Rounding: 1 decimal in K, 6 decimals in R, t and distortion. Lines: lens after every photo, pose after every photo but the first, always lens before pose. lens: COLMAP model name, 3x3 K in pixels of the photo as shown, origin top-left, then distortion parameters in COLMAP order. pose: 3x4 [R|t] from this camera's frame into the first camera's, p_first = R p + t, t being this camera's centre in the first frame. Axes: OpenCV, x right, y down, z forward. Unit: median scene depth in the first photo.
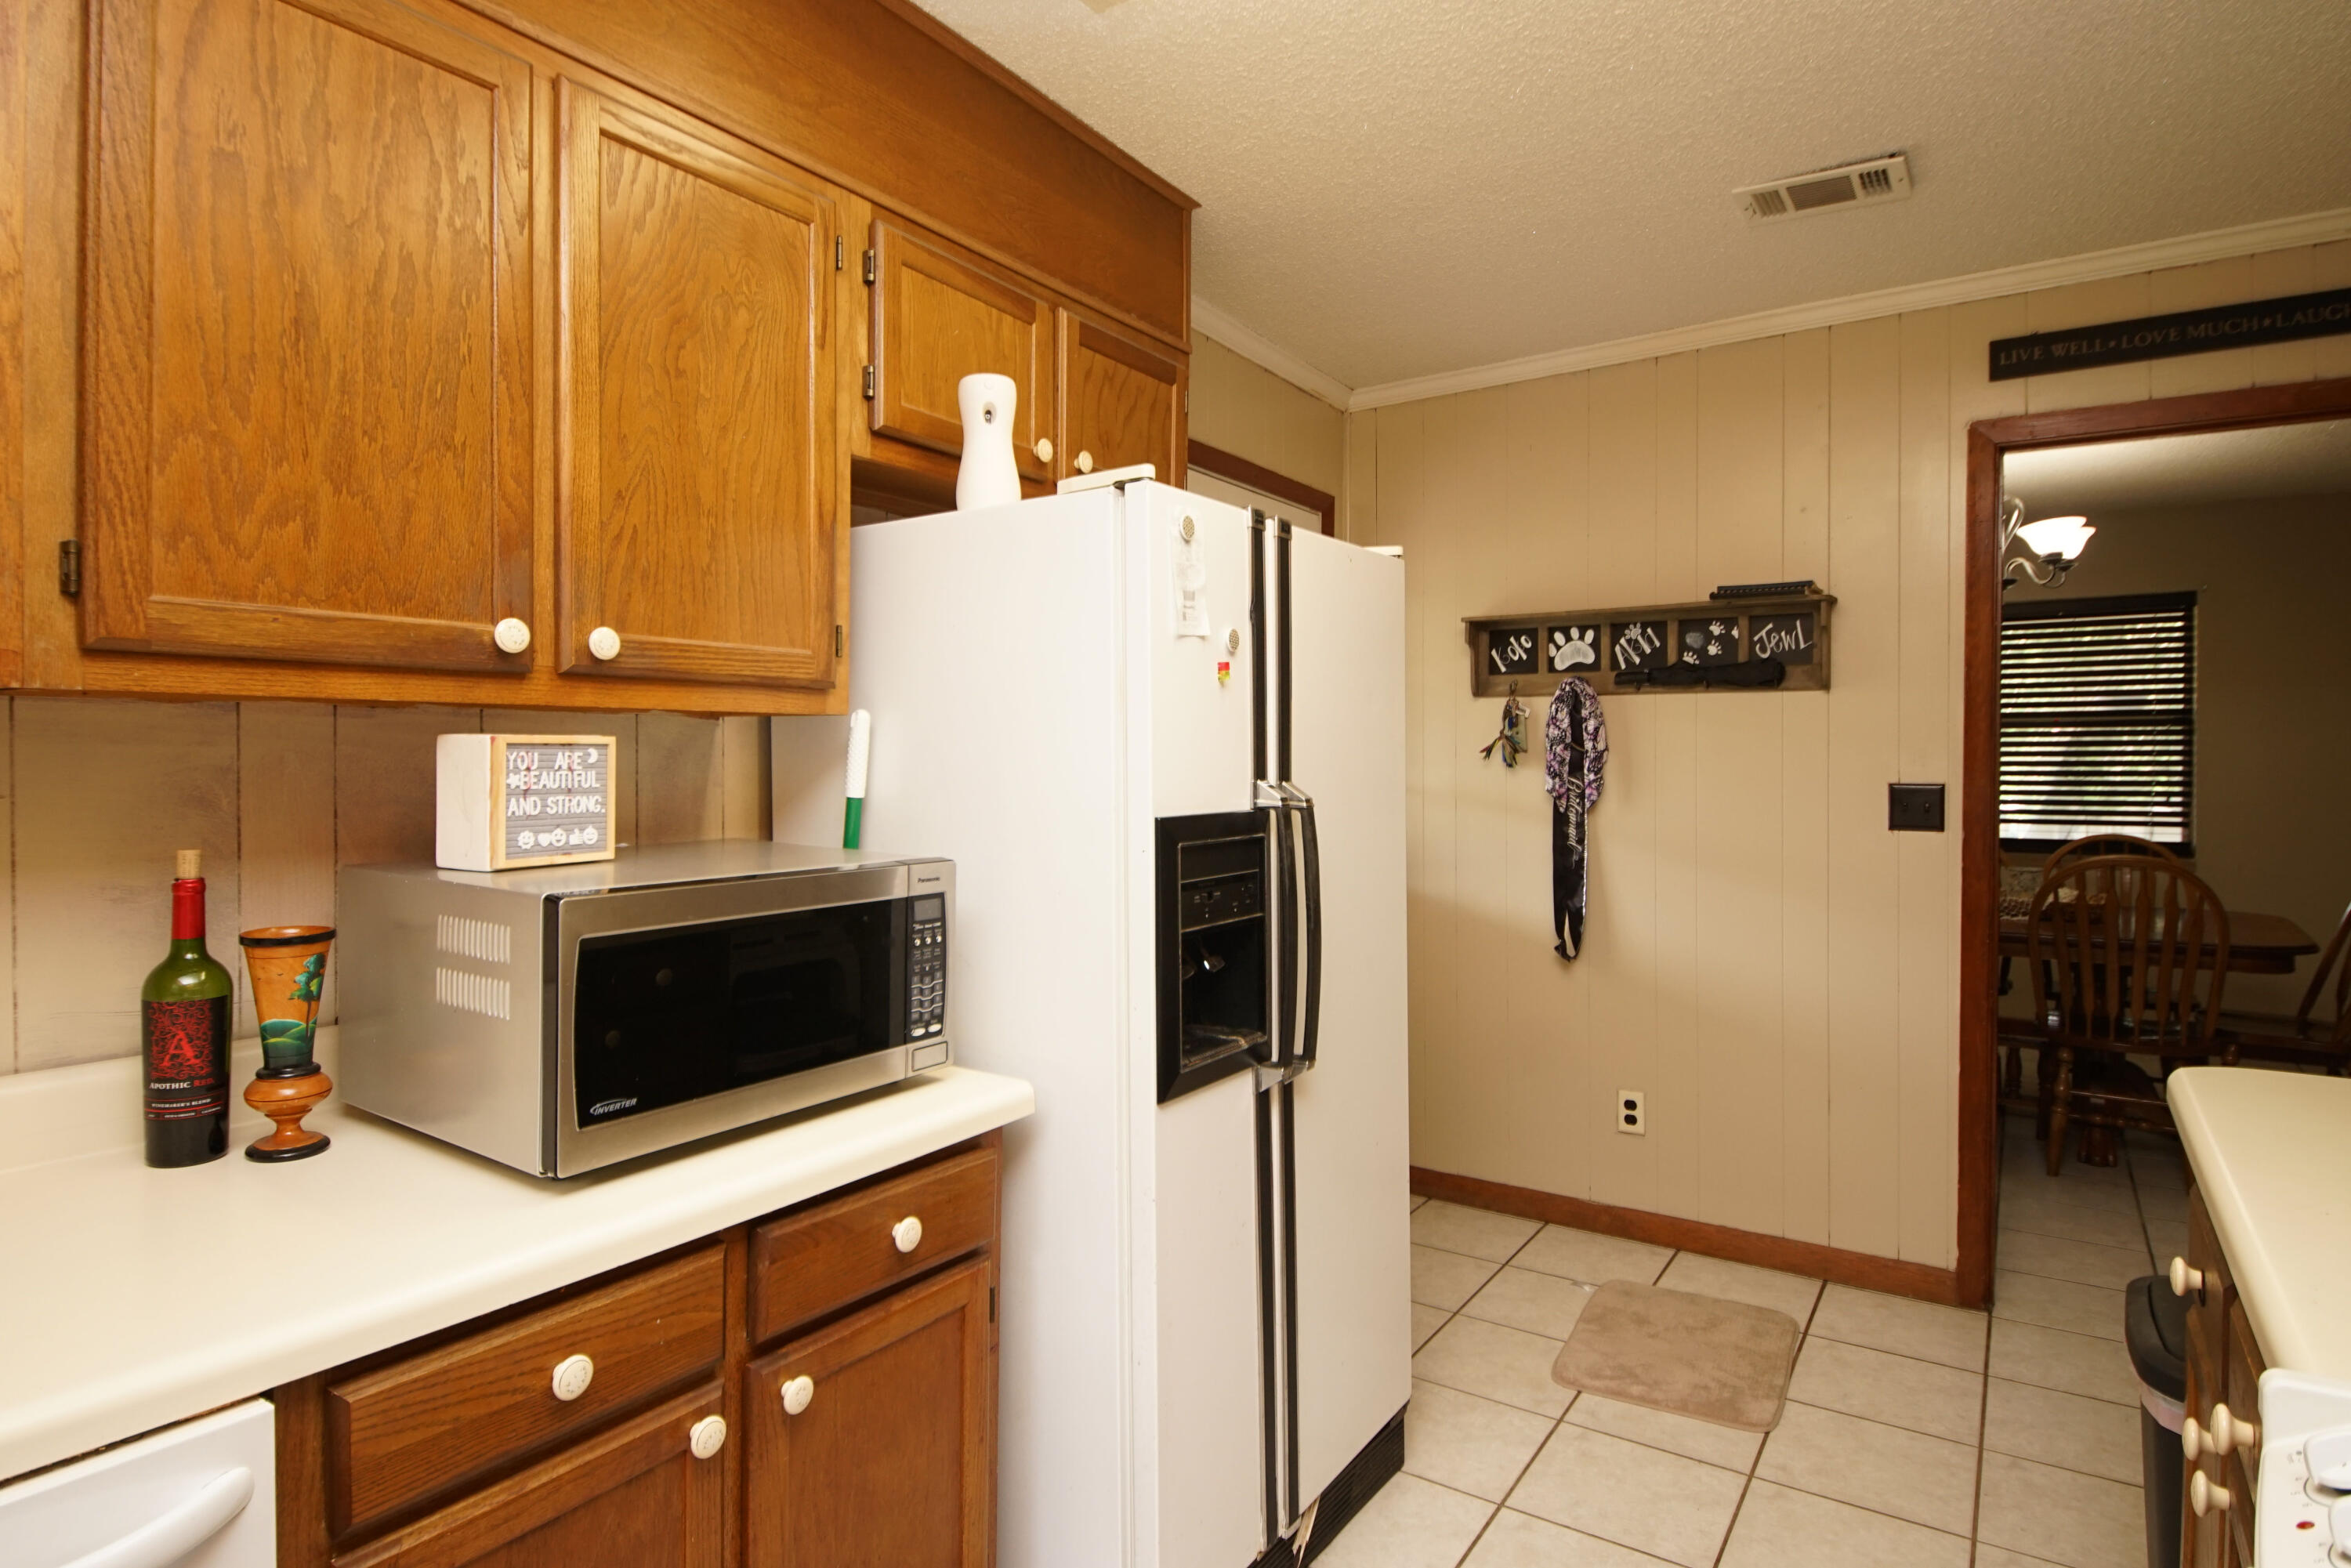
lens RADIAL K [[1256.3, 0, 1160.1], [0, 1256.3, 768.1], [0, 0, 1]] dist [0.032769, -0.031319]
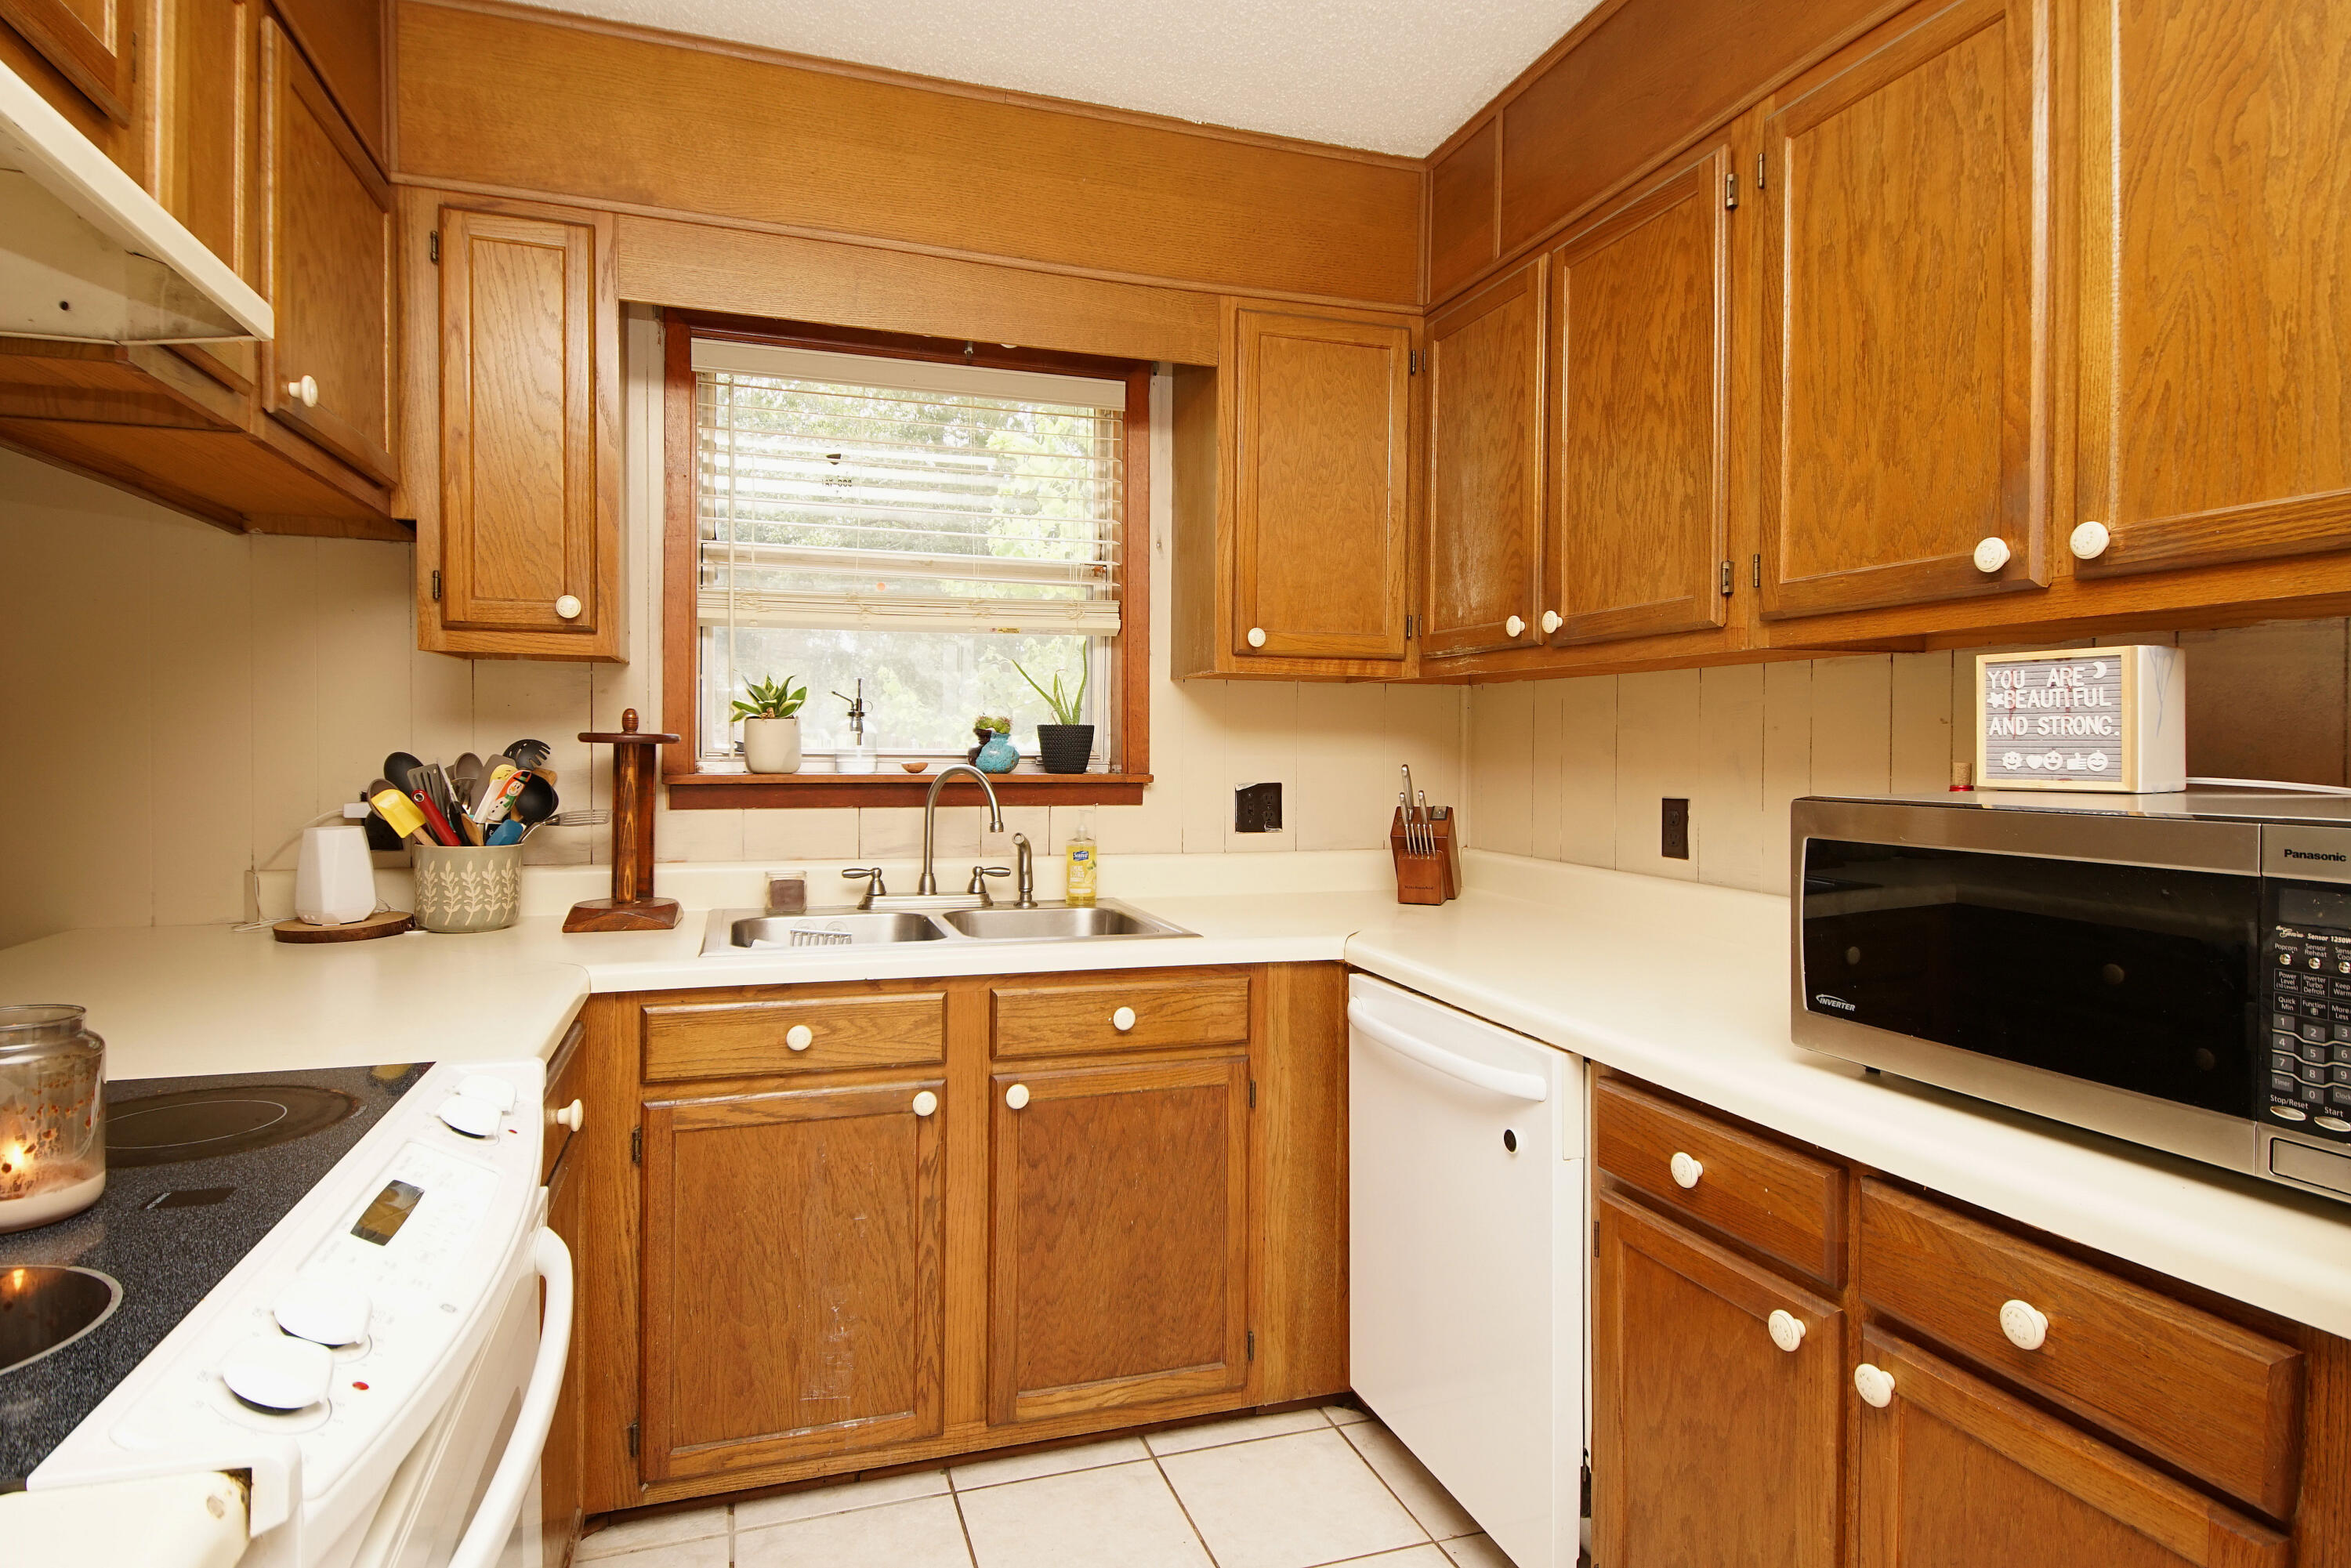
lens RADIAL K [[1260.9, 0, 1160.3], [0, 1260.9, 770.8], [0, 0, 1]] dist [0.035069, -0.032924]
pose [[-0.609657, 0.010436, -0.792597, 0.644372], [-0.013845, 0.999621, 0.023812, 0.047965], [0.792545, 0.025491, -0.609281, 1.024318]]
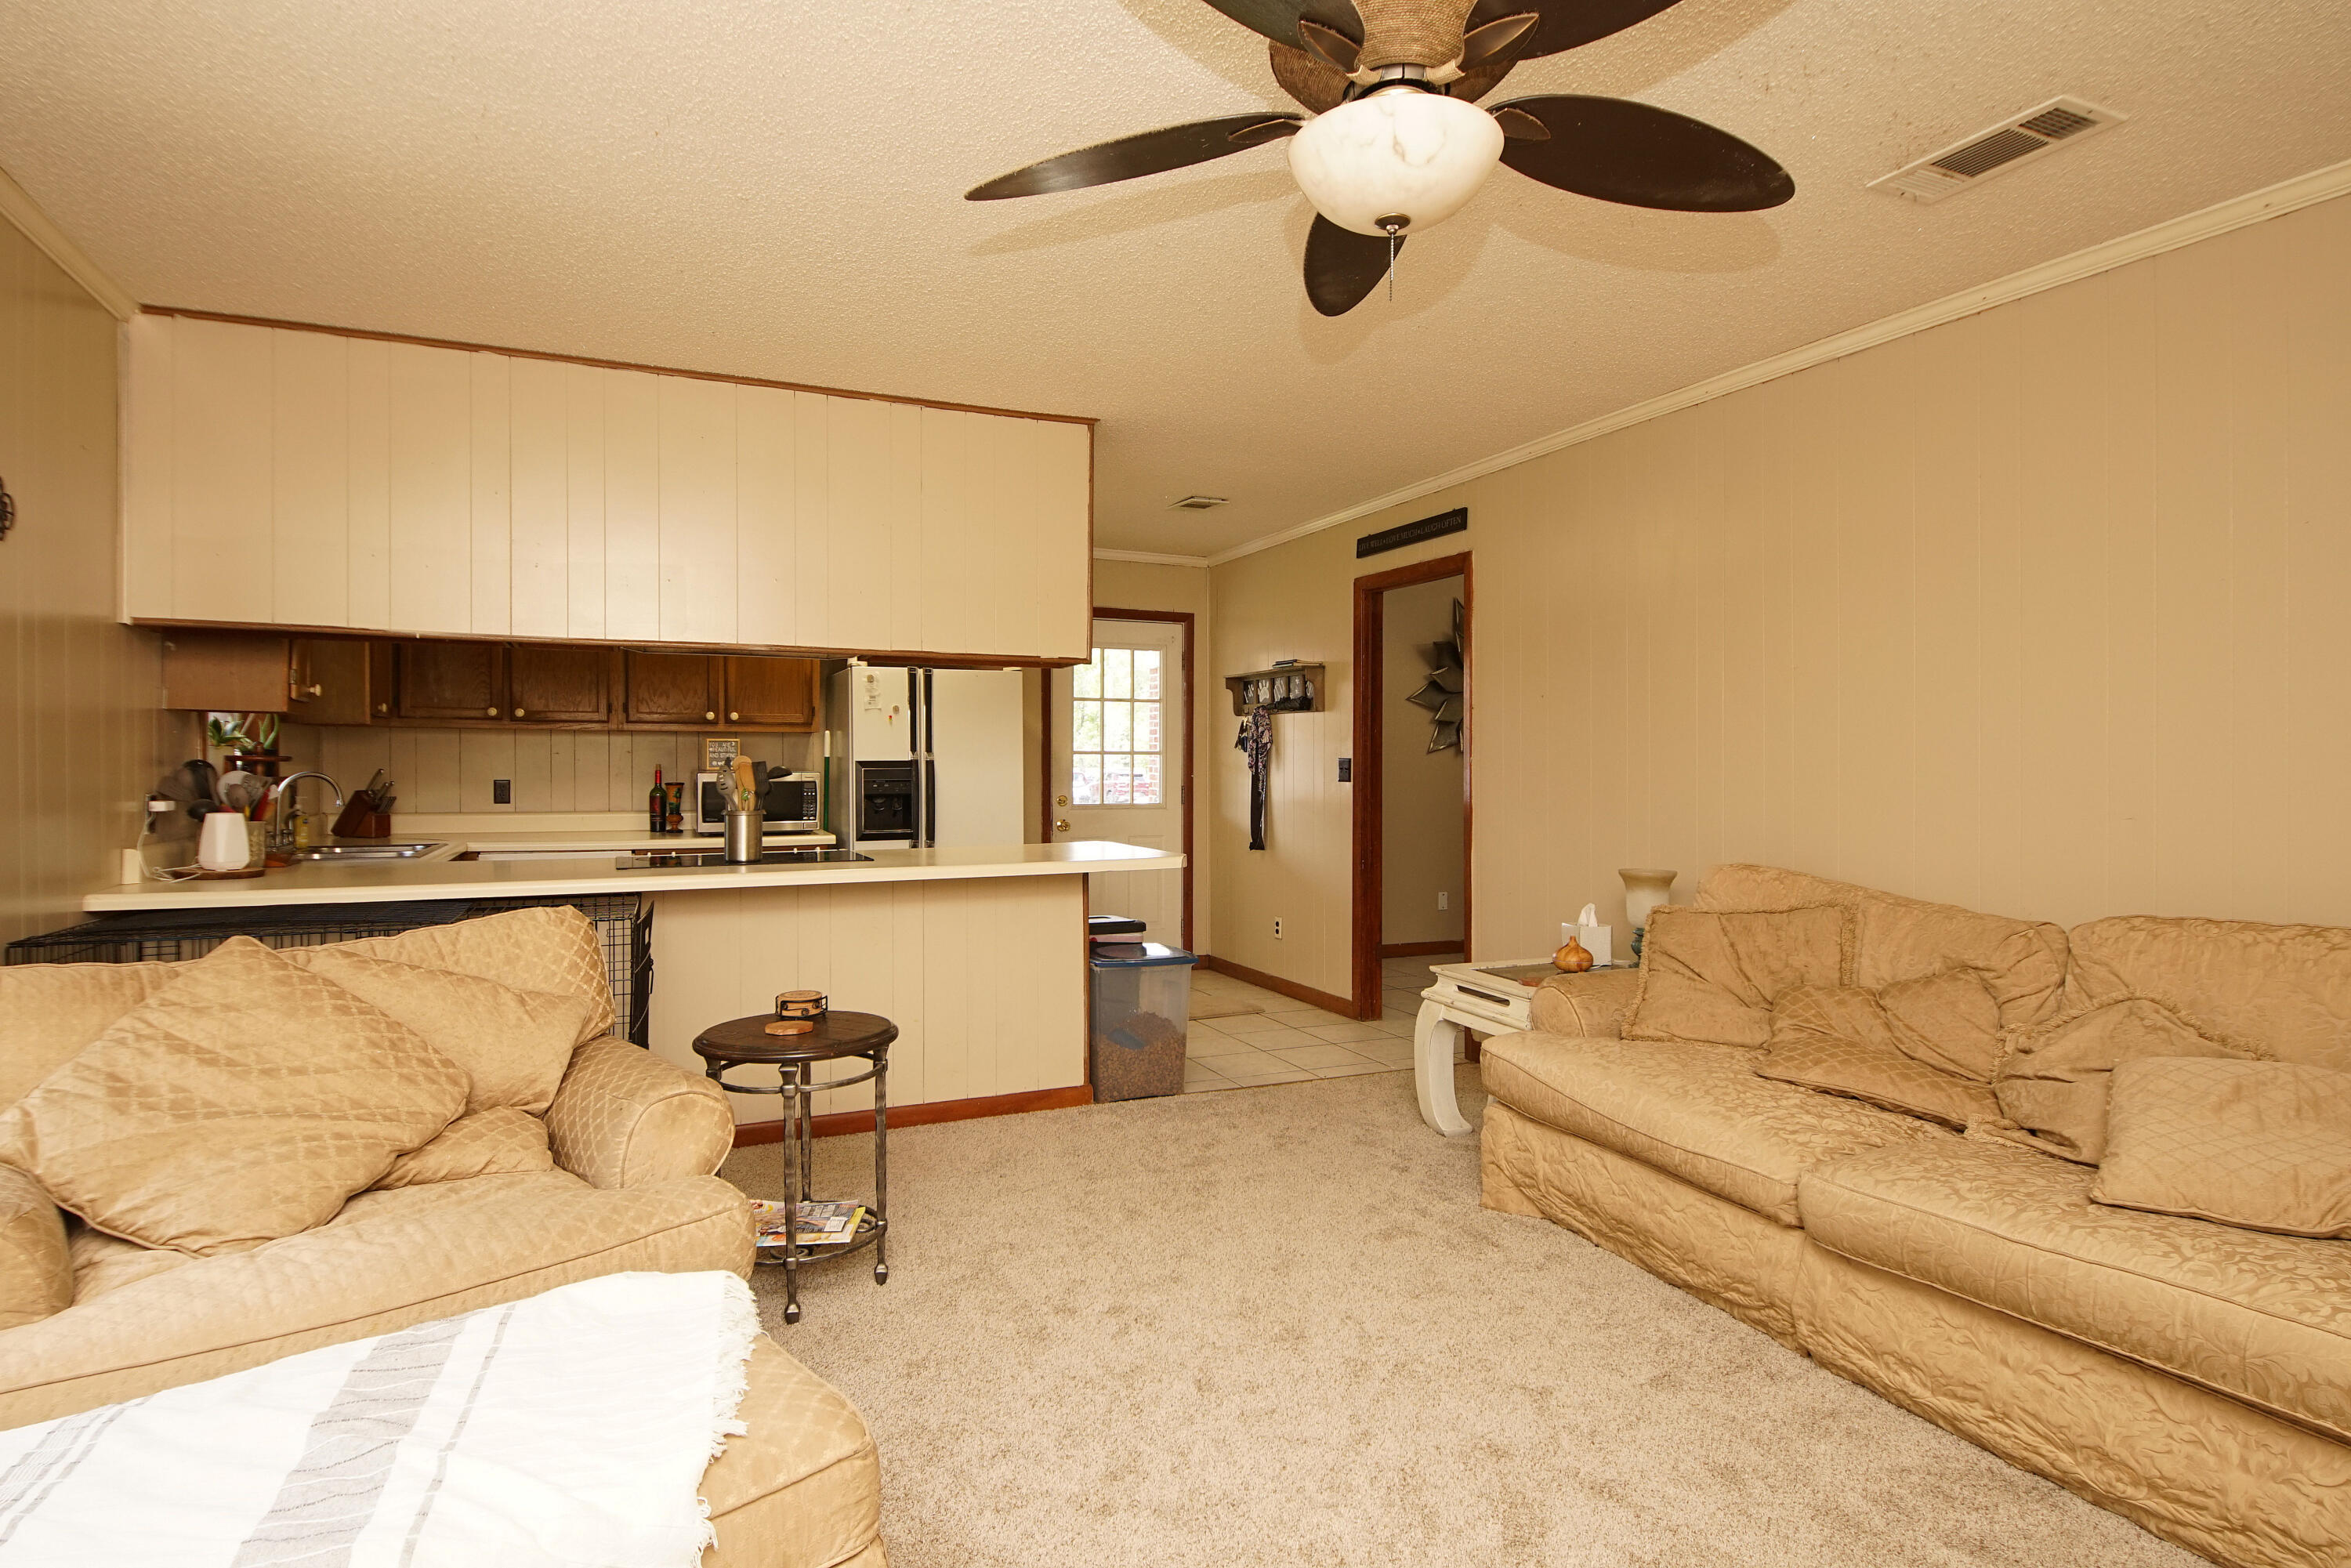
lens RADIAL K [[1245.4, 0, 1160.4], [0, 1245.4, 763.6], [0, 0, 1]] dist [0.040072, -0.030860]
pose [[0.846754, 0.002172, -0.531980, 2.888874], [-0.005614, 0.999972, -0.004854, 0.066260], [0.531955, 0.007096, 0.846743, -1.702961]]
